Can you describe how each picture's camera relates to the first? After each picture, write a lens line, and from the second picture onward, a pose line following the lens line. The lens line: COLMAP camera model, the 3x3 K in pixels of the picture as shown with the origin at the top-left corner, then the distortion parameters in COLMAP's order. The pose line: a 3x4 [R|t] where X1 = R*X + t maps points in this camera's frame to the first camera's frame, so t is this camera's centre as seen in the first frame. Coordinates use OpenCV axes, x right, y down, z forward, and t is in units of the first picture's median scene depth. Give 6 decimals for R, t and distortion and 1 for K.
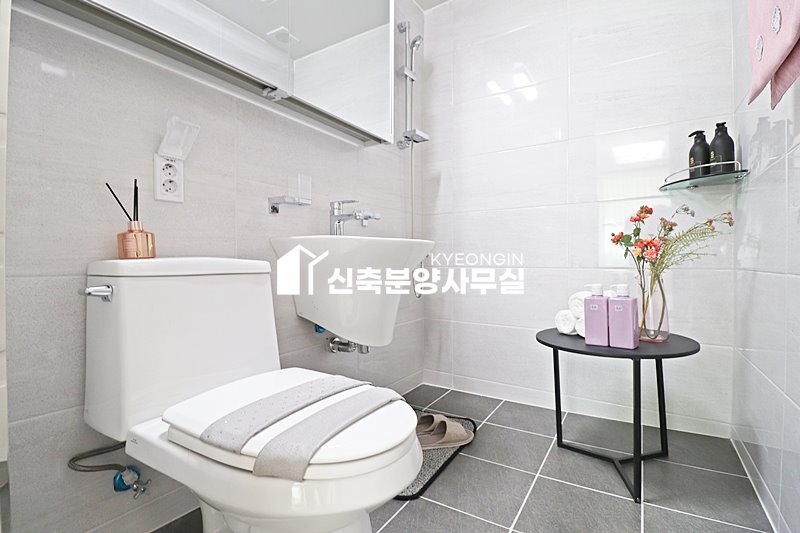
lens RADIAL K [[375.9, 0, 400.8], [0, 375.9, 259.6], [0, 0, 1]] dist [0.001450, -0.017412]
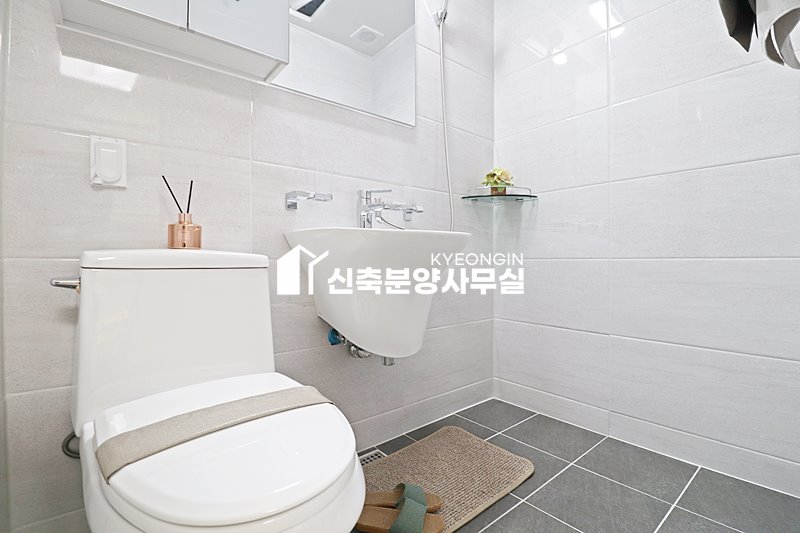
lens RADIAL K [[359.4, 0, 400.0], [0, 359.4, 266.5], [0, 0, 1]] dist [-0.047519, -0.000198]
pose [[0.942756, 0.044403, -0.330515, 0.209771], [-0.042036, 0.999014, 0.014310, 0.007236], [0.330824, 0.000403, 0.943692, 0.273647]]
